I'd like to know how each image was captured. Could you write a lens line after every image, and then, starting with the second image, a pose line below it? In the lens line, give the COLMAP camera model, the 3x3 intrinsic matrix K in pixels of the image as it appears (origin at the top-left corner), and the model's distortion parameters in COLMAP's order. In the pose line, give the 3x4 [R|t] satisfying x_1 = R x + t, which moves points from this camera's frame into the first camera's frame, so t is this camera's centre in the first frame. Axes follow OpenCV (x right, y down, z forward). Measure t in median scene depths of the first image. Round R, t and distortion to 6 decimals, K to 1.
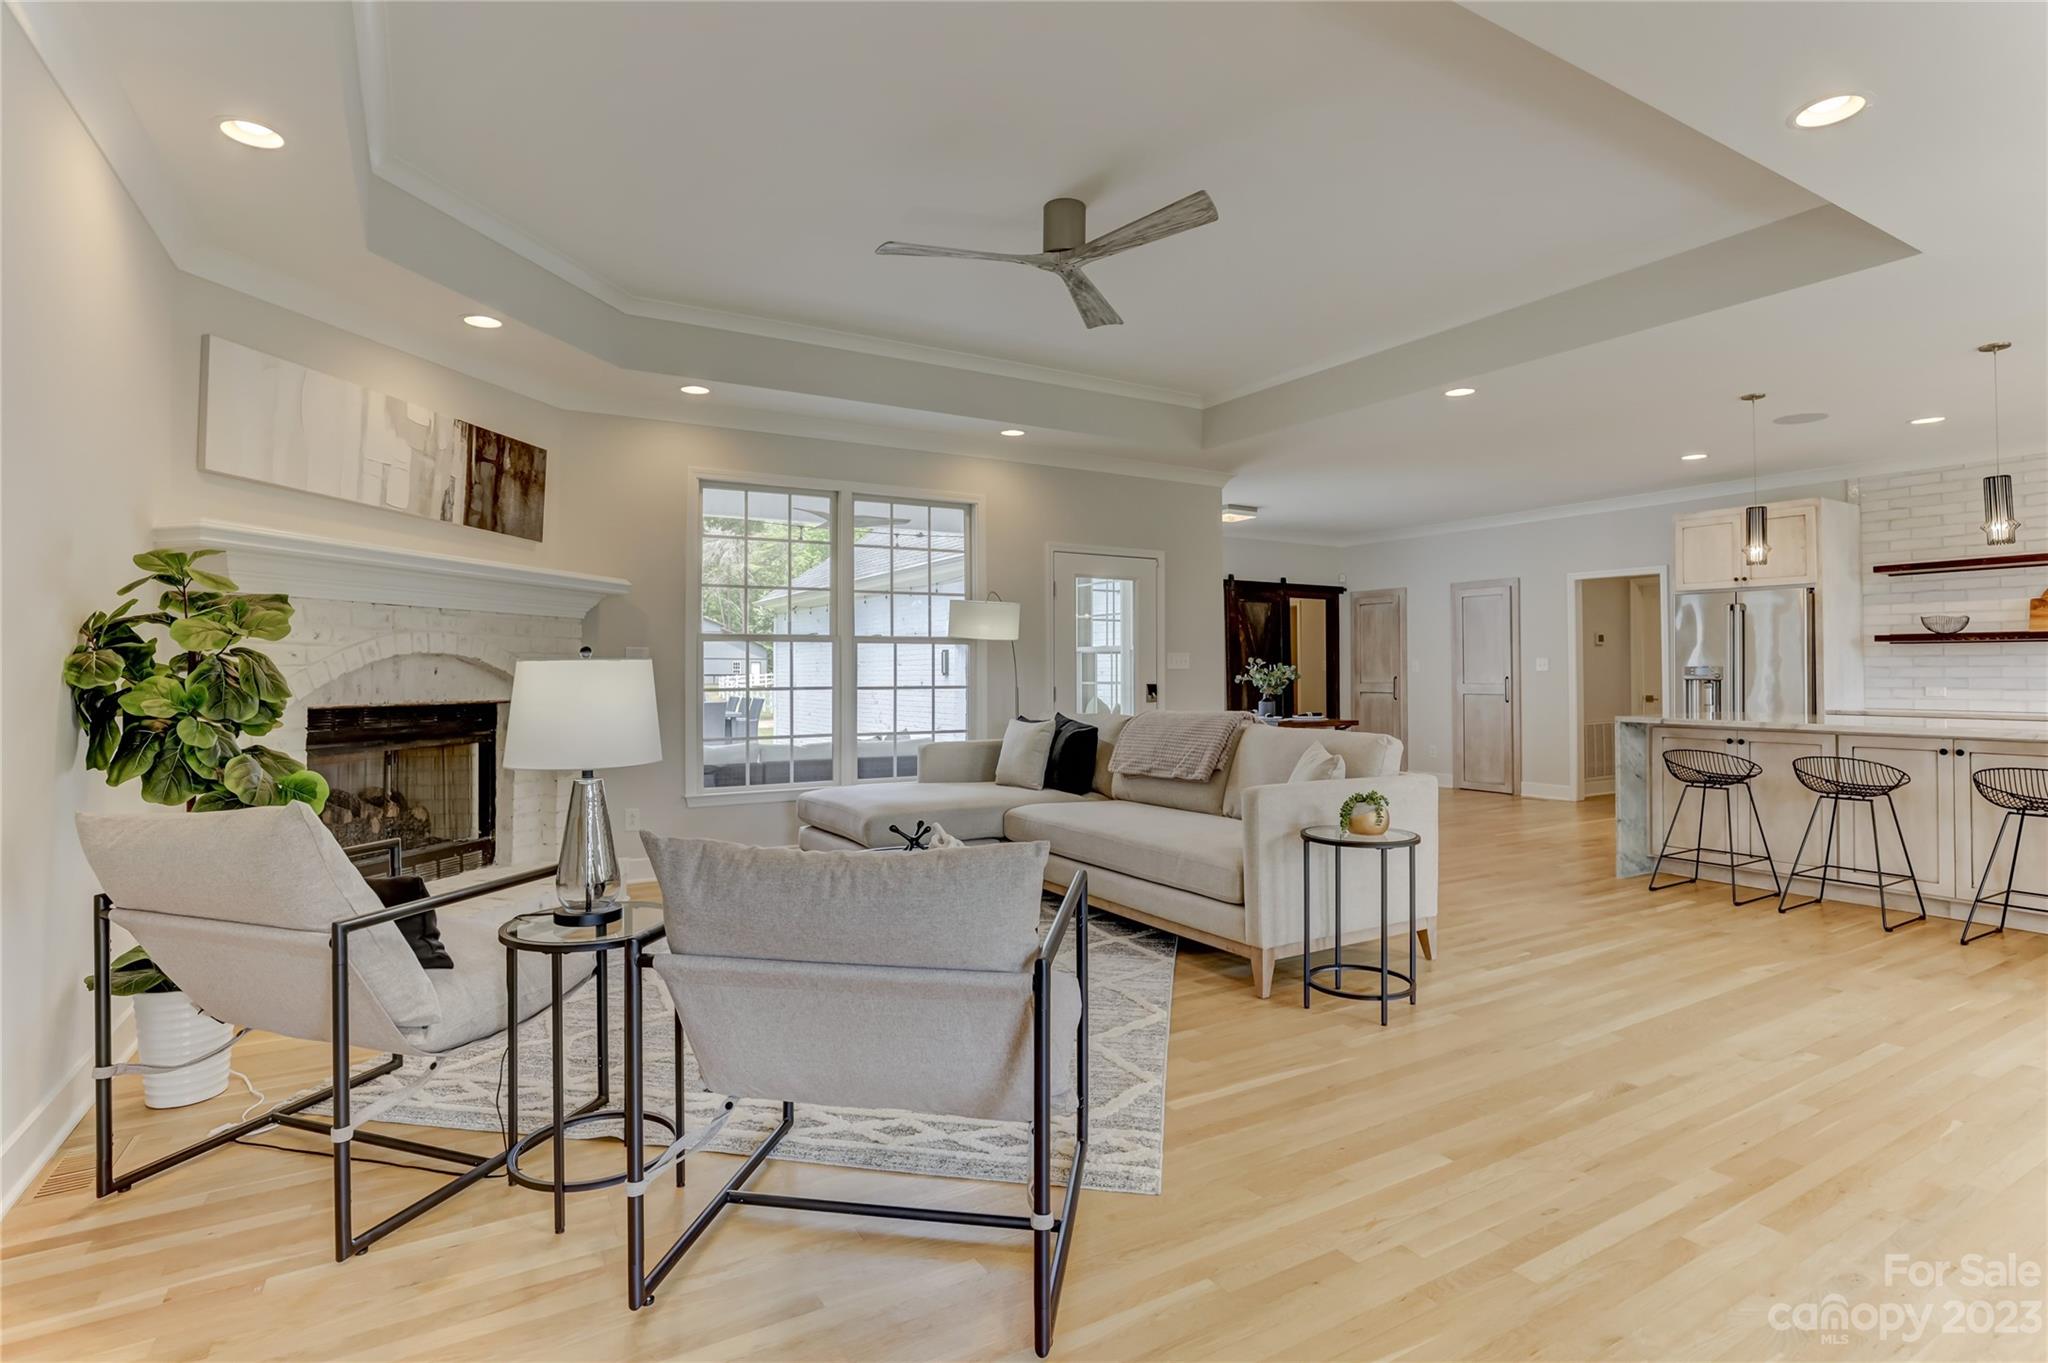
lens RADIAL K [[992.9, 0, 1022.0], [0, 992.9, 659.4], [0, 0, 1]] dist [-0.025072, 0.000214]
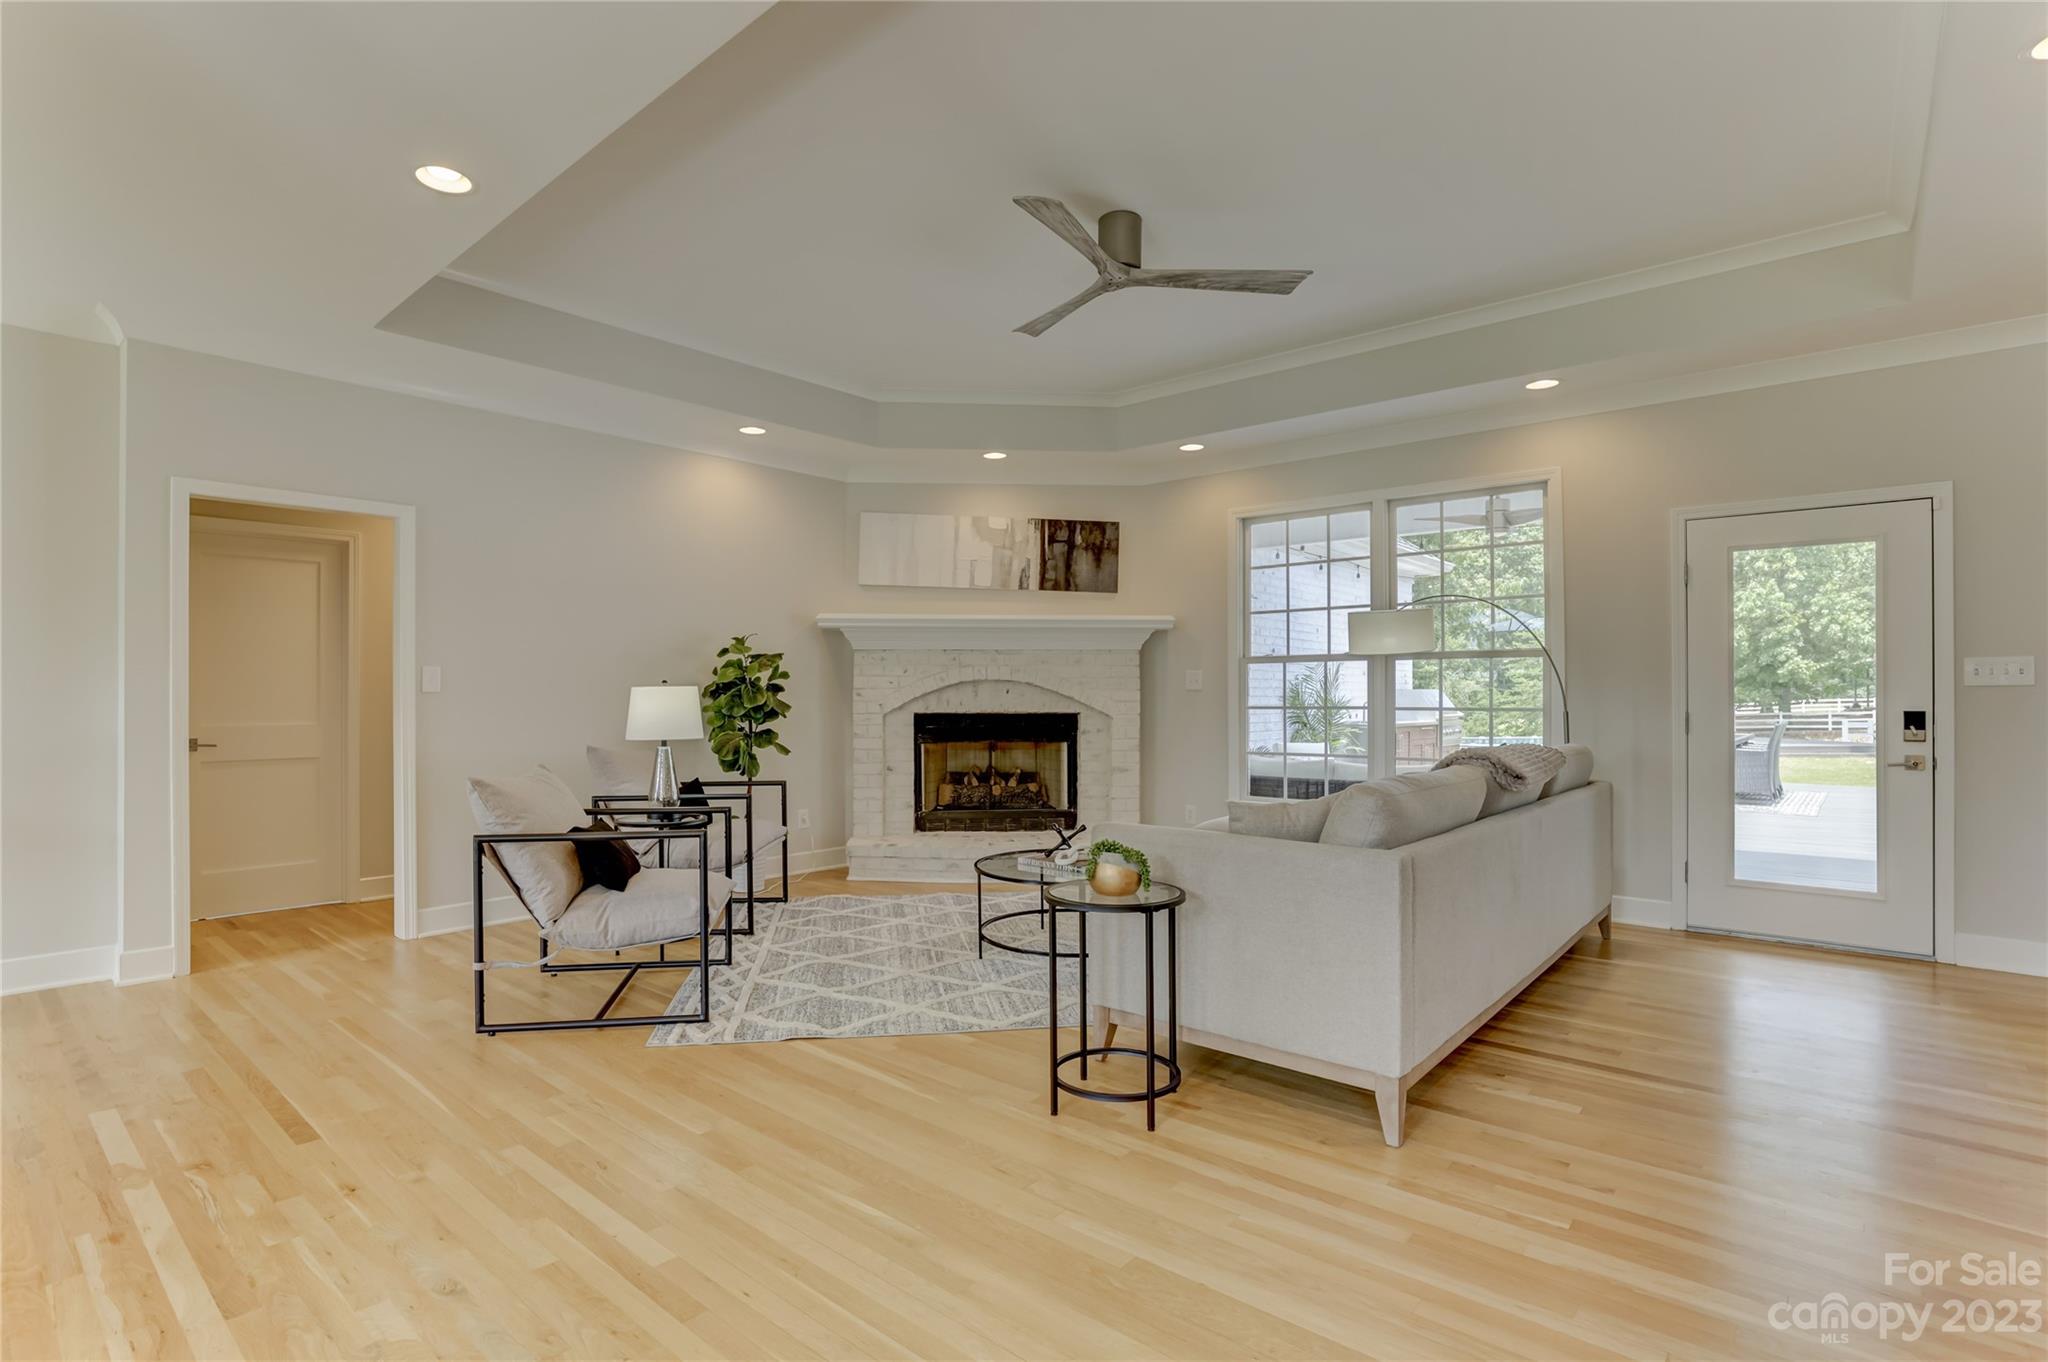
lens RADIAL K [[992.9, 0, 1019.8], [0, 992.9, 692.7], [0, 0, 1]] dist [-0.025072, 0.000214]
pose [[0.330407, 0.001371, -0.943838, 0.787152], [0.013187, 0.999895, 0.006069, 0.005005], [0.943747, -0.014452, 0.330354, 0.480201]]
